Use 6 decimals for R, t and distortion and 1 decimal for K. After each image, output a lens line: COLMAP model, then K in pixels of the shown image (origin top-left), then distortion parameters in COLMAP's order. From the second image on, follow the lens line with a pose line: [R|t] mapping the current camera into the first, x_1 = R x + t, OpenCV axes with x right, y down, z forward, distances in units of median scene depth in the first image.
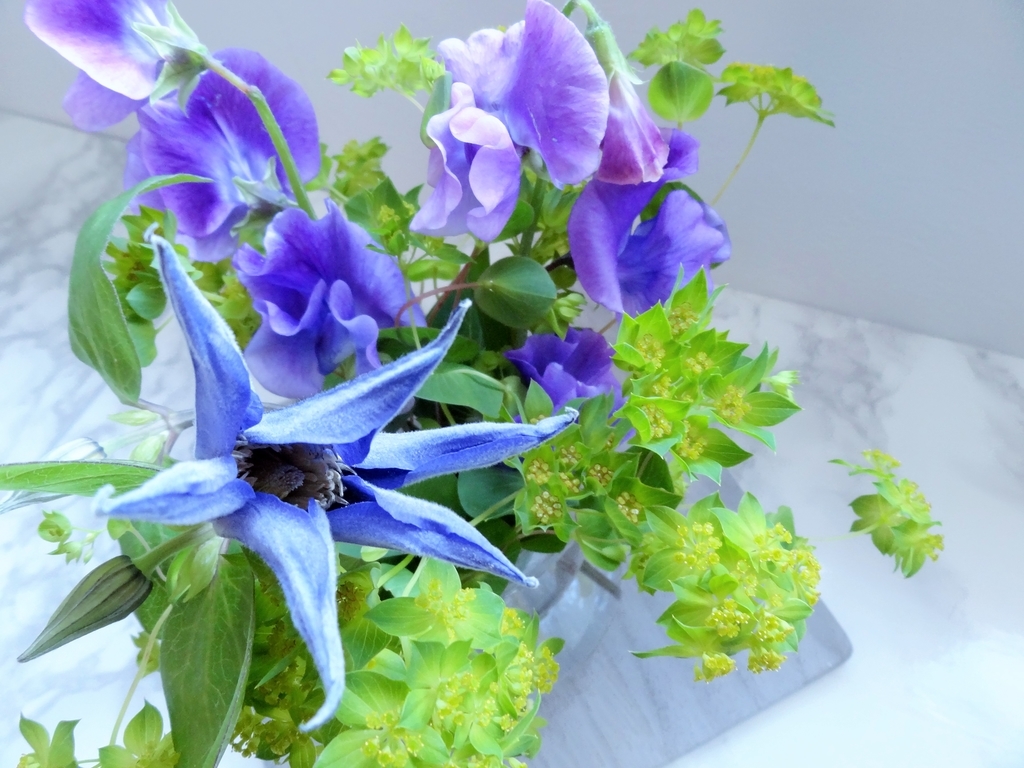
lens RADIAL K [[714.2, 0, 509.8], [0, 714.2, 361.4], [0, 0, 1]] dist [-0.003145, -0.000503]
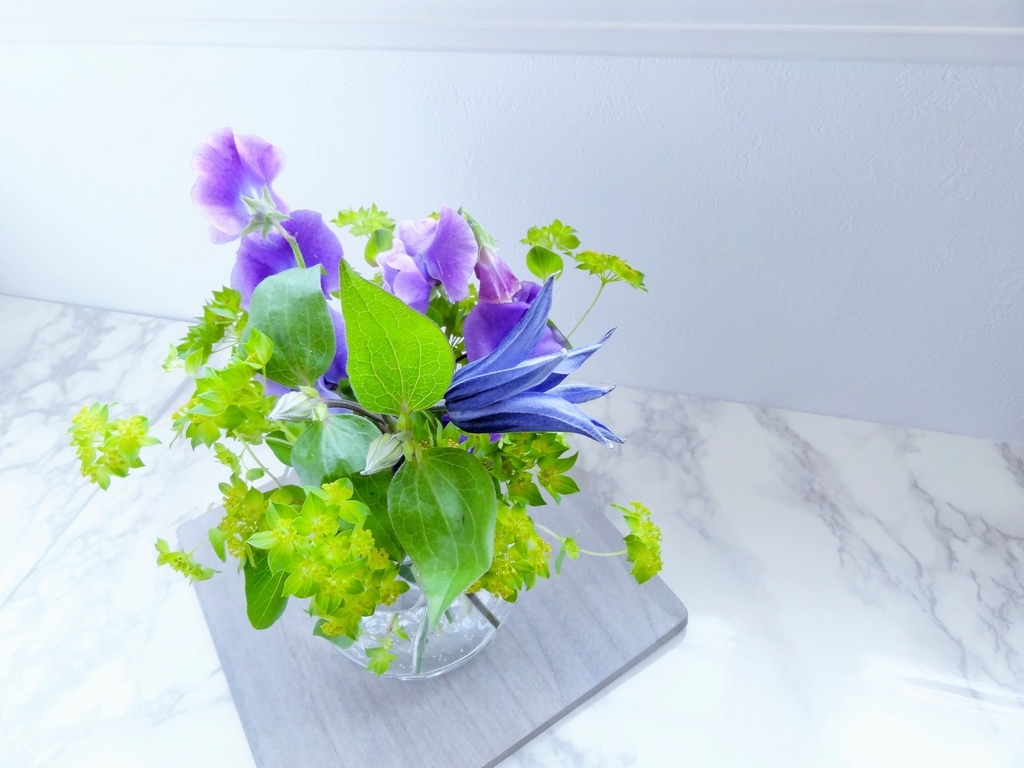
lens RADIAL K [[714.2, 0, 509.8], [0, 714.2, 361.4], [0, 0, 1]] dist [-0.003145, -0.000503]
pose [[0.989465, -0.070623, 0.126382, -0.007104], [0.096084, 0.973321, -0.208361, 0.183334], [-0.108295, 0.218309, 0.969852, -0.429796]]
